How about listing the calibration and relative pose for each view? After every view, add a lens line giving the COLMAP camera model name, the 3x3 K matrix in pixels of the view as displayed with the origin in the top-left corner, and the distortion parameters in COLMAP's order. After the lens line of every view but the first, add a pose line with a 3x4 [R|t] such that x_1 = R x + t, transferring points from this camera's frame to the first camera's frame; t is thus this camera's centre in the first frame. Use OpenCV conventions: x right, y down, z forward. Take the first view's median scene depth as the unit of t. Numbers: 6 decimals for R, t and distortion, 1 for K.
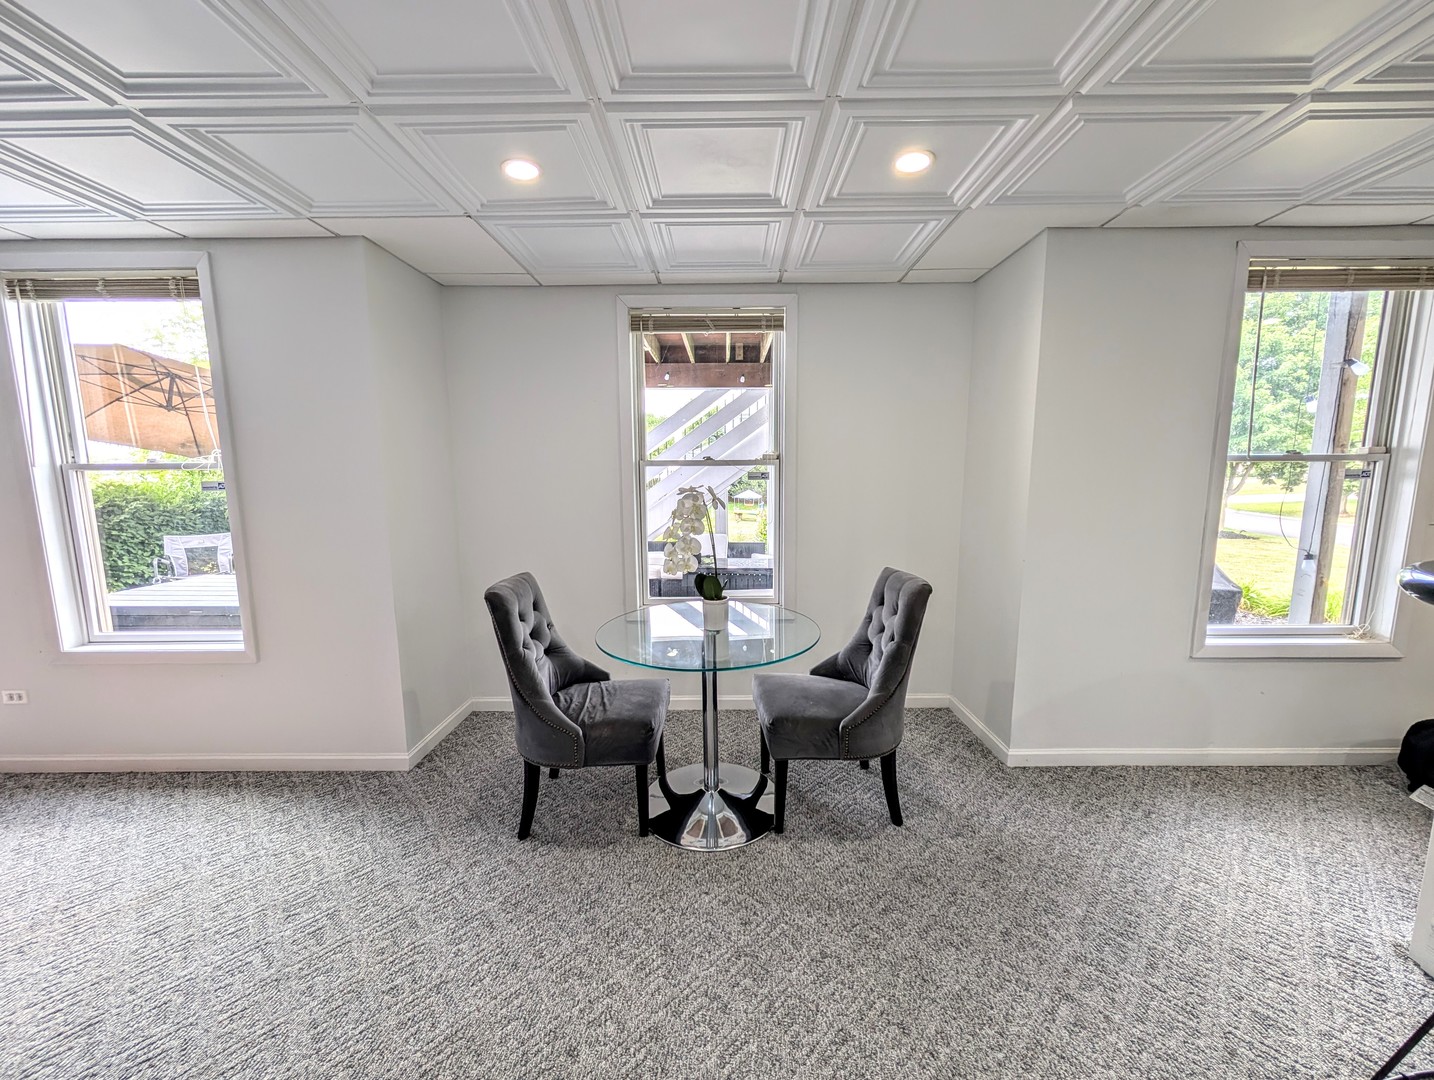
lens RADIAL K [[543.1, 0, 719.9], [0, 543.1, 543.6], [0, 0, 1]] dist [-0.001249, 0.000315]
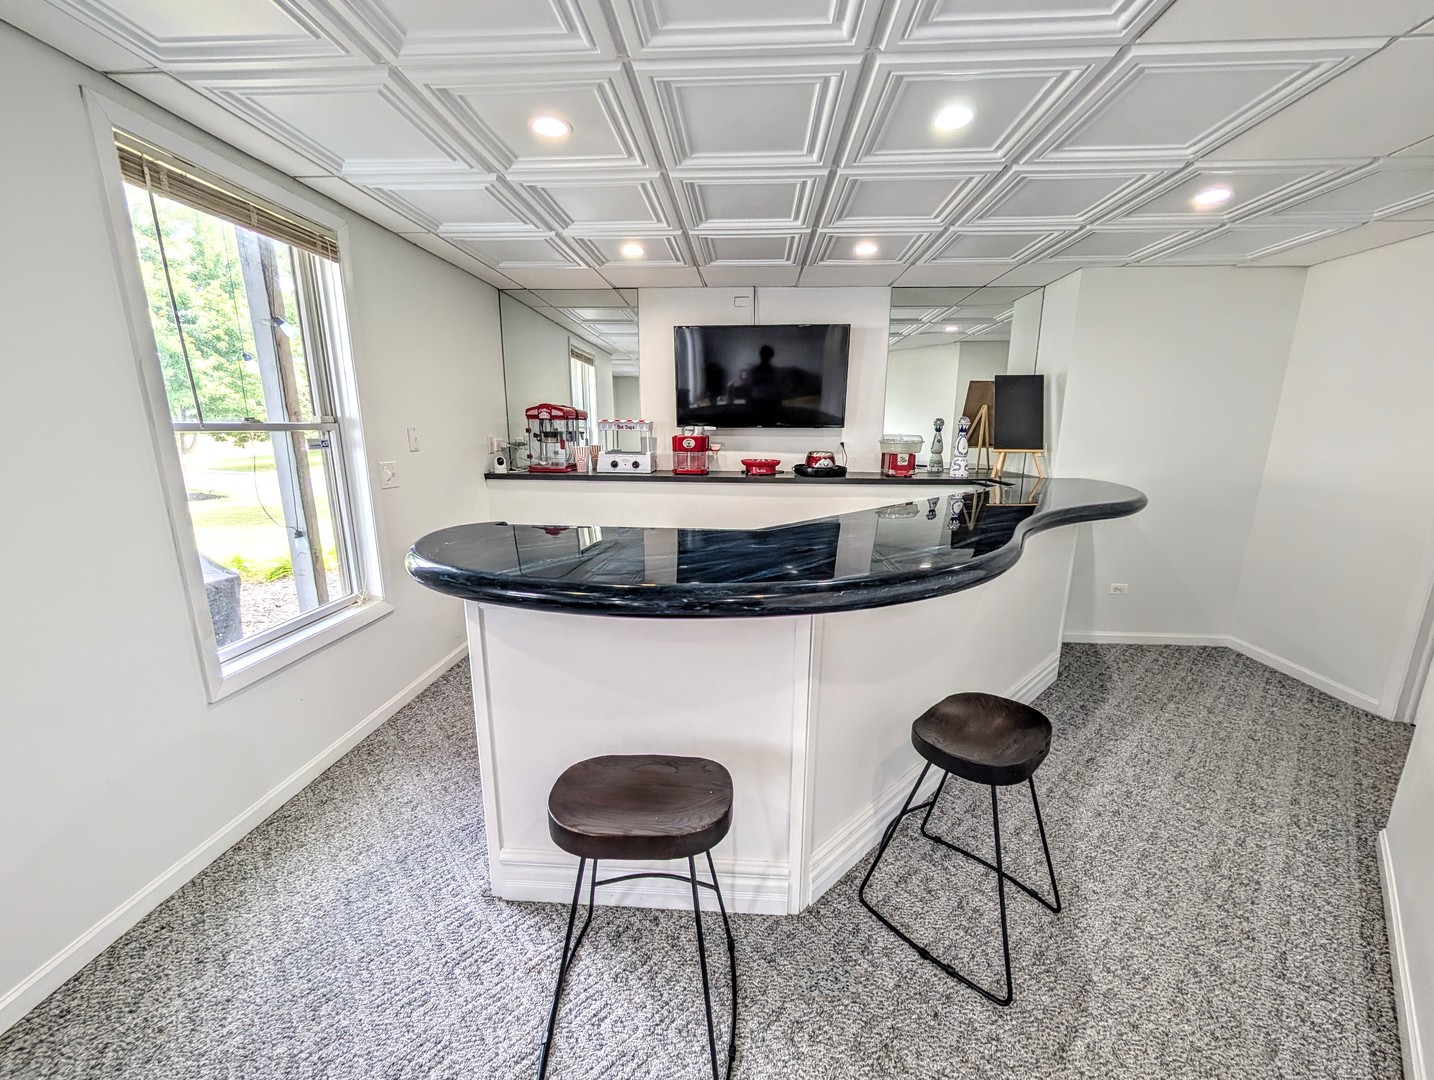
lens RADIAL K [[543.1, 0, 720.6], [0, 543.1, 541.8], [0, 0, 1]] dist [-0.001249, 0.000315]
pose [[0.046354, -0.201956, 0.978297, 0.227018], [0.128125, 0.972462, 0.194681, -0.054895], [-0.990674, 0.116320, 0.070953, 0.239643]]
